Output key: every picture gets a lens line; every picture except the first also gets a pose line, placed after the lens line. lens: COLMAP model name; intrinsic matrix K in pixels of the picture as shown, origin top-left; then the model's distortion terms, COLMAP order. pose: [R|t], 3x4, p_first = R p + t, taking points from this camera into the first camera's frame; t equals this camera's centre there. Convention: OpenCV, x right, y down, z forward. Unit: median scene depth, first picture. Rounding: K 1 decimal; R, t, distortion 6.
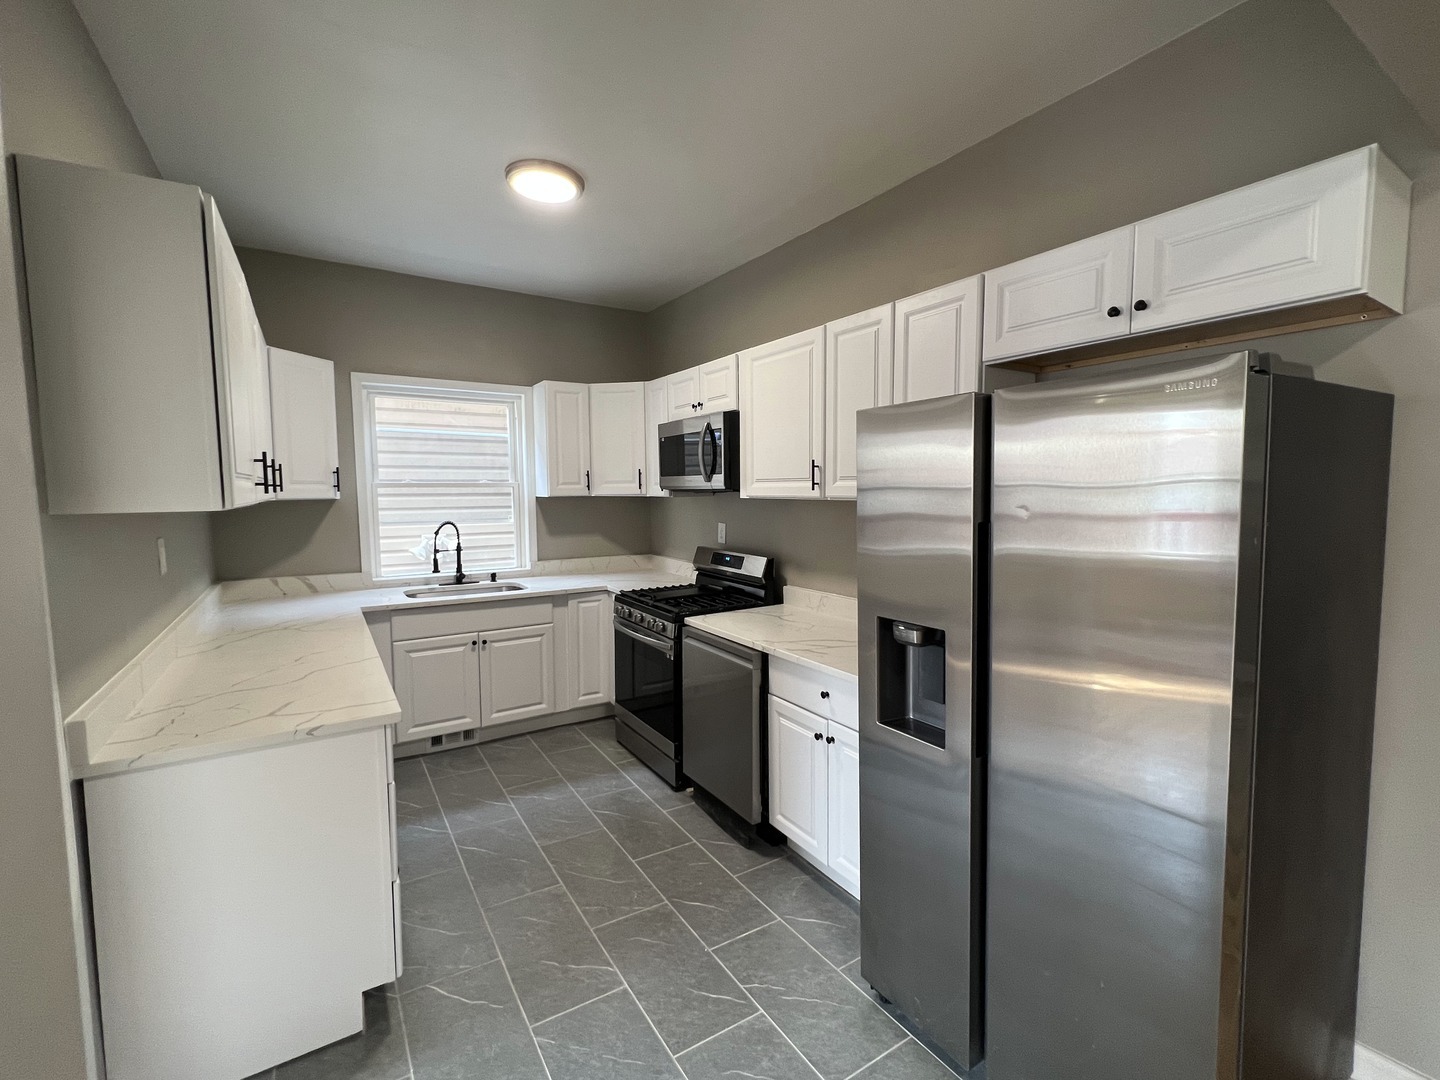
lens RADIAL K [[634.4, 0, 714.6], [0, 634.4, 536.7], [0, 0, 1]] dist [-0.001624, 0.000536]
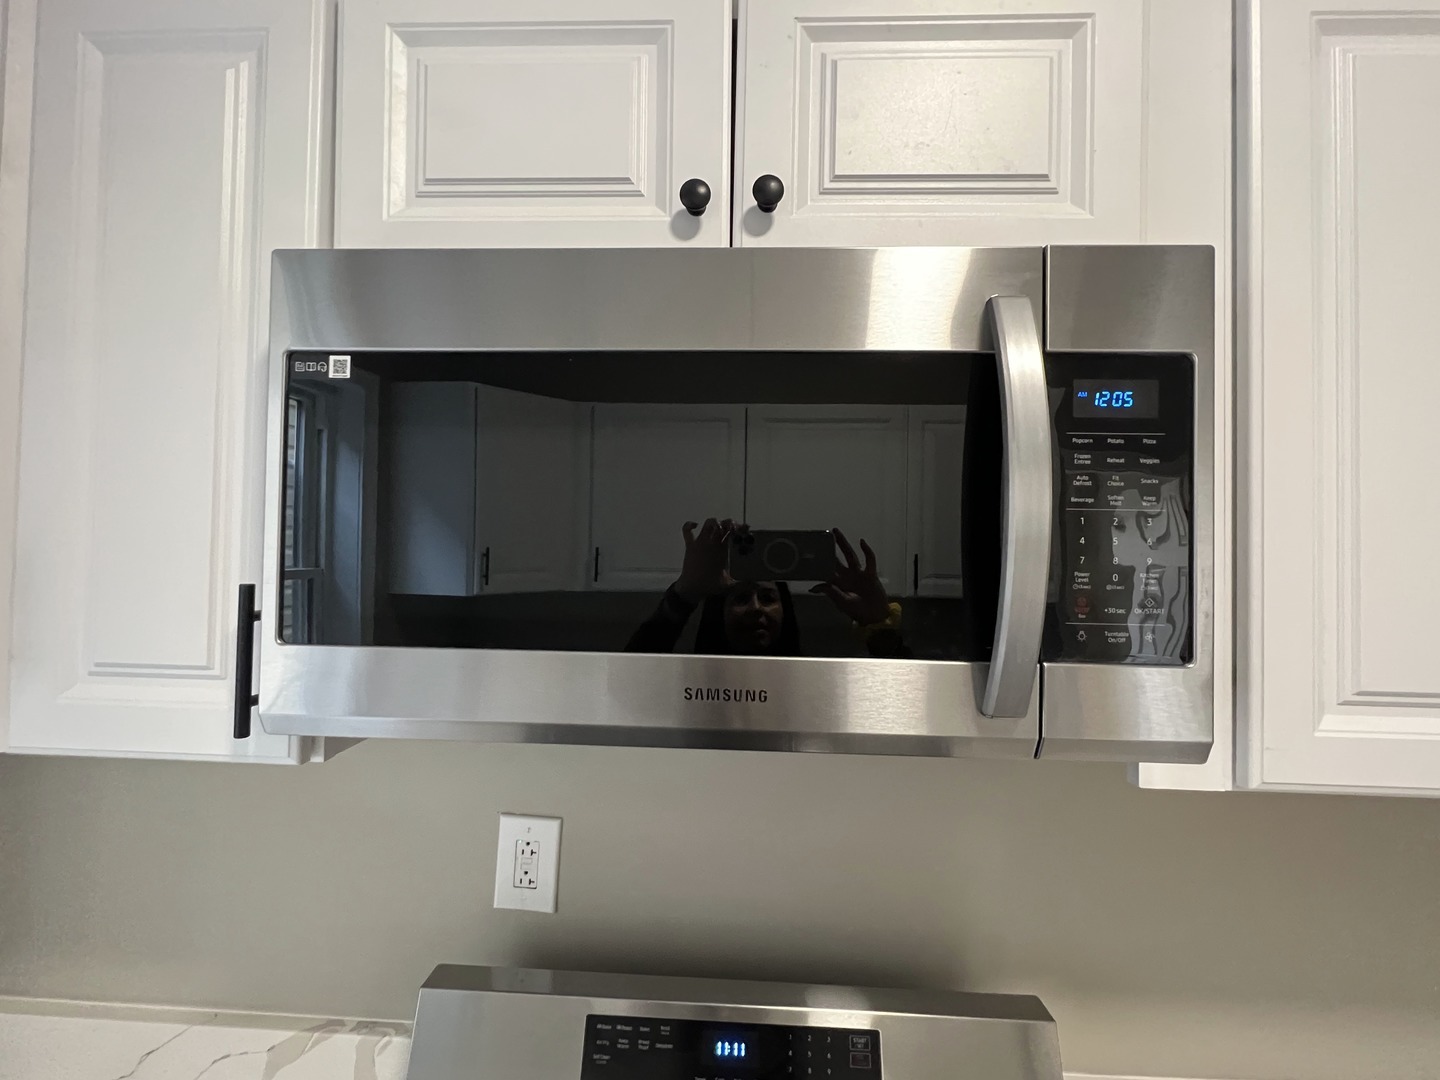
lens RADIAL K [[634.4, 0, 714.6], [0, 634.4, 536.7], [0, 0, 1]] dist [-0.001624, 0.000536]
pose [[0.562486, 0.045773, 0.825539, -0.144730], [0.040648, 0.995728, -0.082905, -0.102224], [-0.825807, 0.080190, 0.558222, 0.853252]]
